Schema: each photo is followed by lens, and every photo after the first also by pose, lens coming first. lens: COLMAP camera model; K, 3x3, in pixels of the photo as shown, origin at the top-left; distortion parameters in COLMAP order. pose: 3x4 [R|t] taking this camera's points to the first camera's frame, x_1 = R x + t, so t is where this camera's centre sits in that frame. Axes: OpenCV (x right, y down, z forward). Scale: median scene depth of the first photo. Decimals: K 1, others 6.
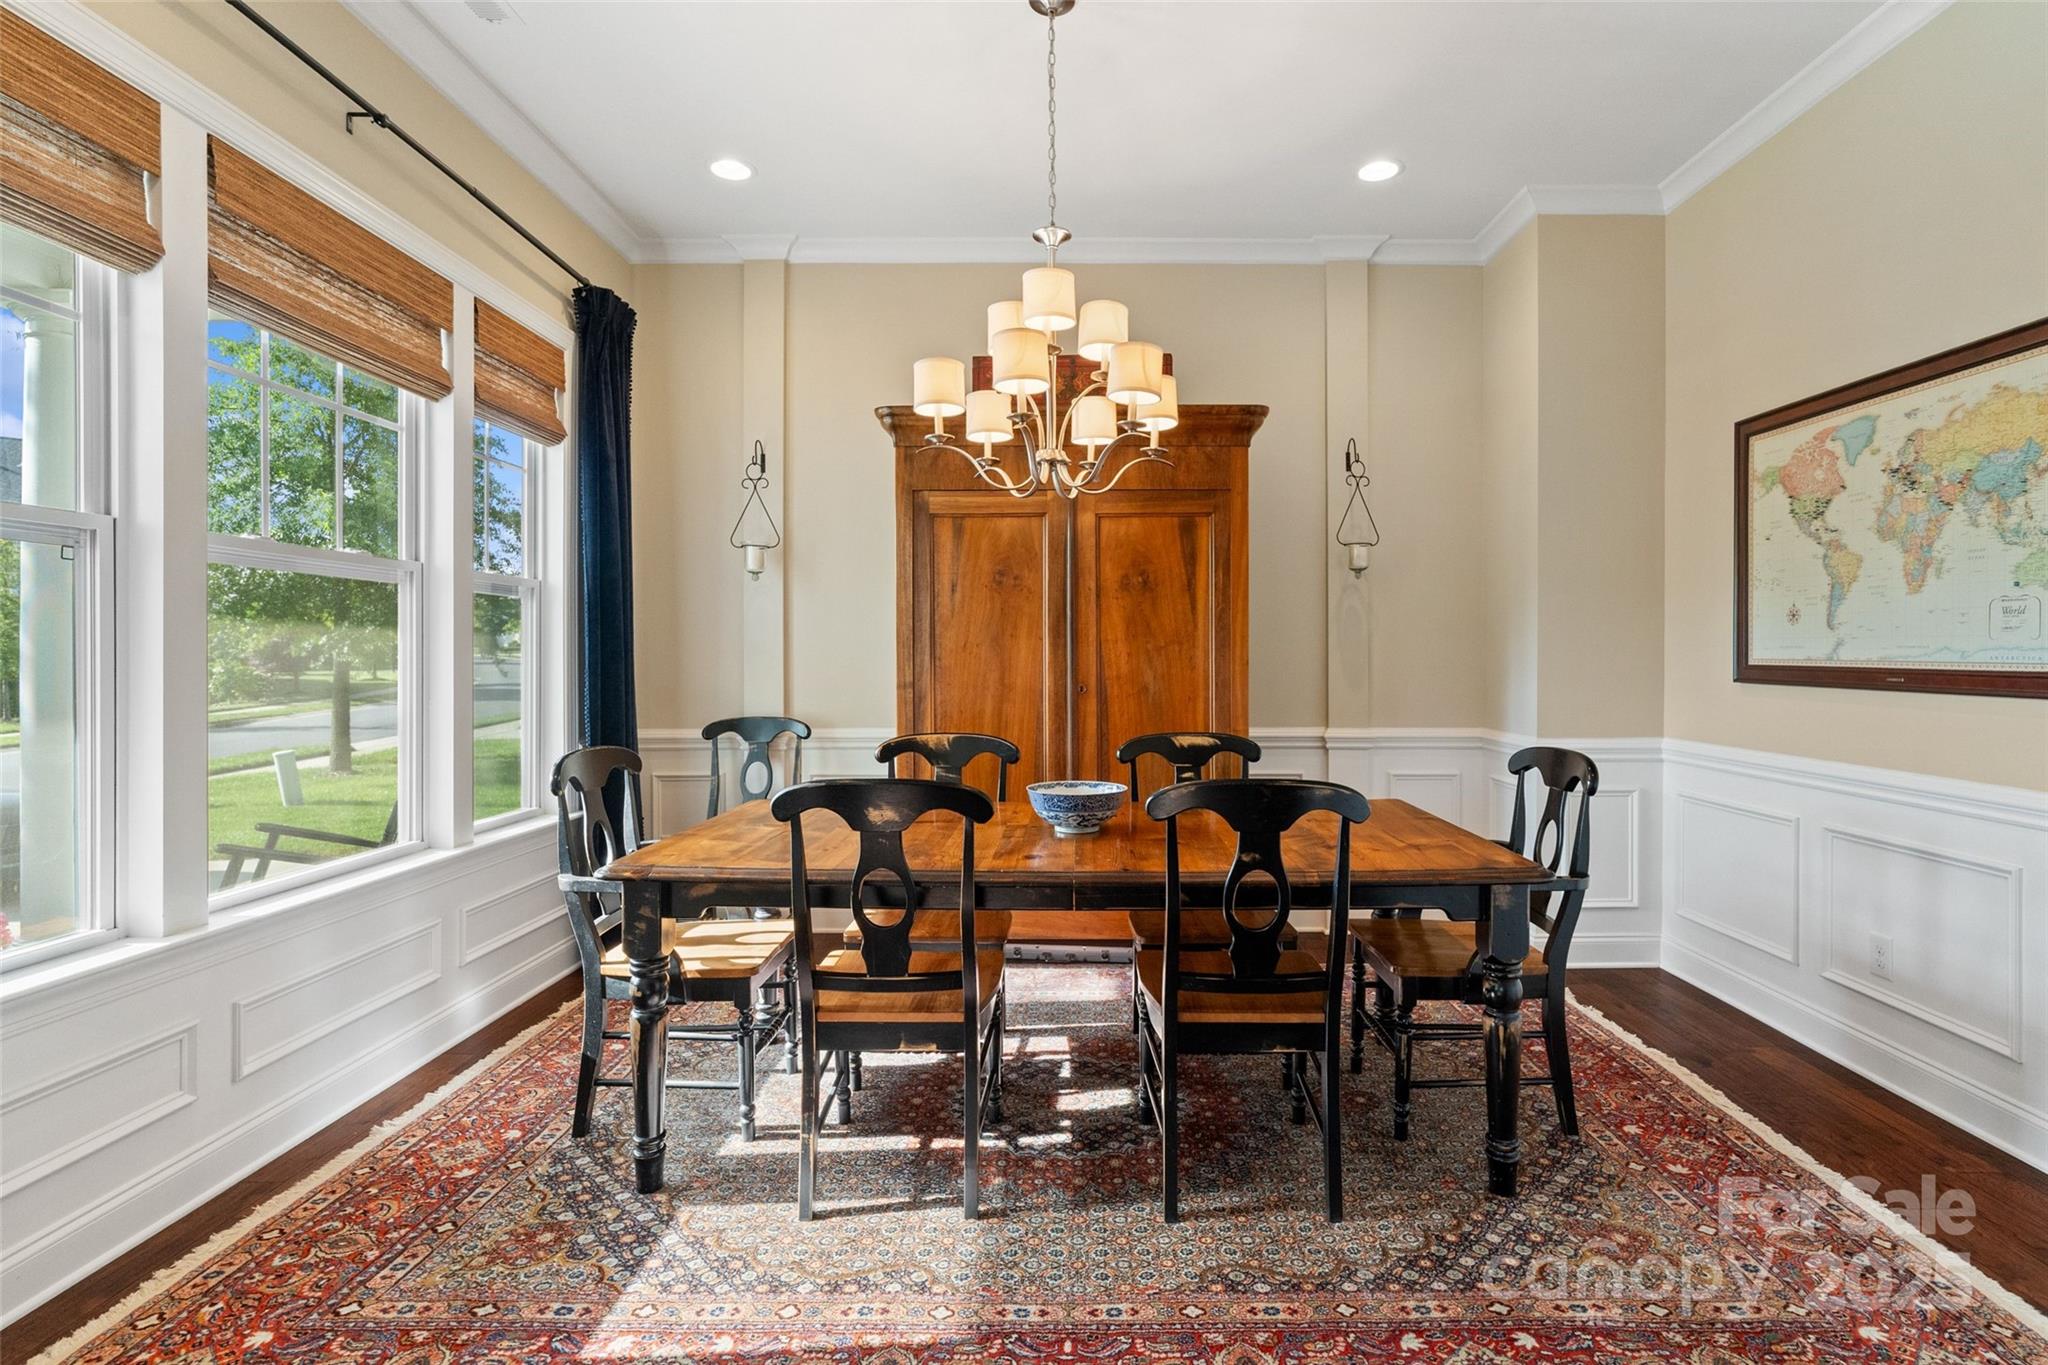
lens RADIAL K [[975.6, 0, 1022.8], [0, 975.6, 656.8], [0, 0, 1]] dist [-0.016888, 0.010400]
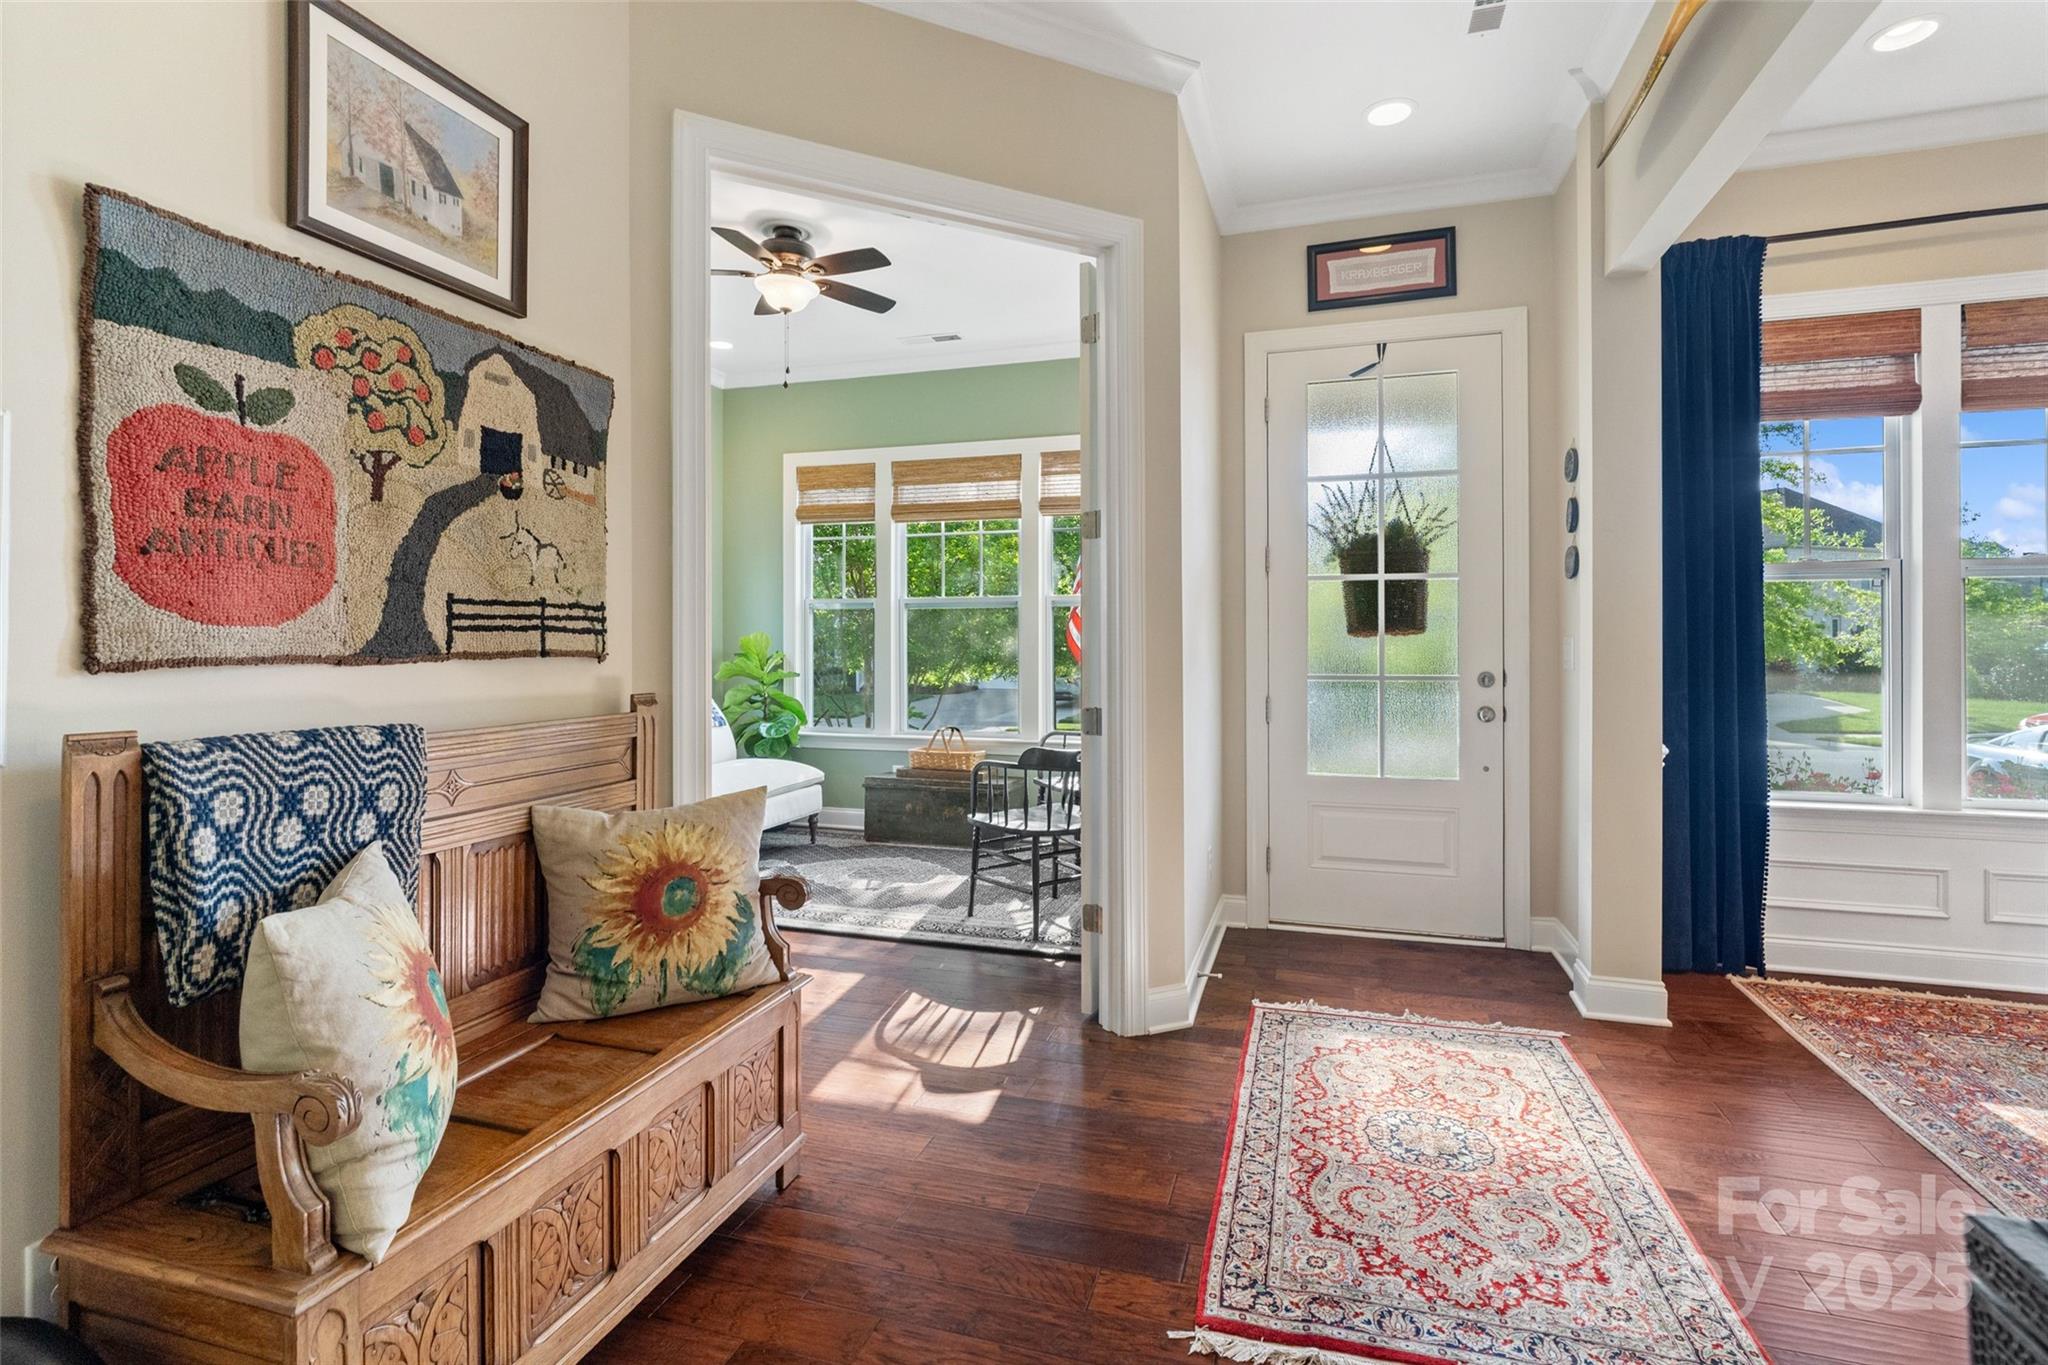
lens RADIAL K [[975.6, 0, 1022.8], [0, 975.6, 656.8], [0, 0, 1]] dist [-0.016888, 0.010400]
pose [[-0.298330, 0.008617, -0.954424, 1.164609], [0.000513, 0.999961, 0.008868, 0.013950], [0.954463, 0.002156, -0.298322, 0.025373]]
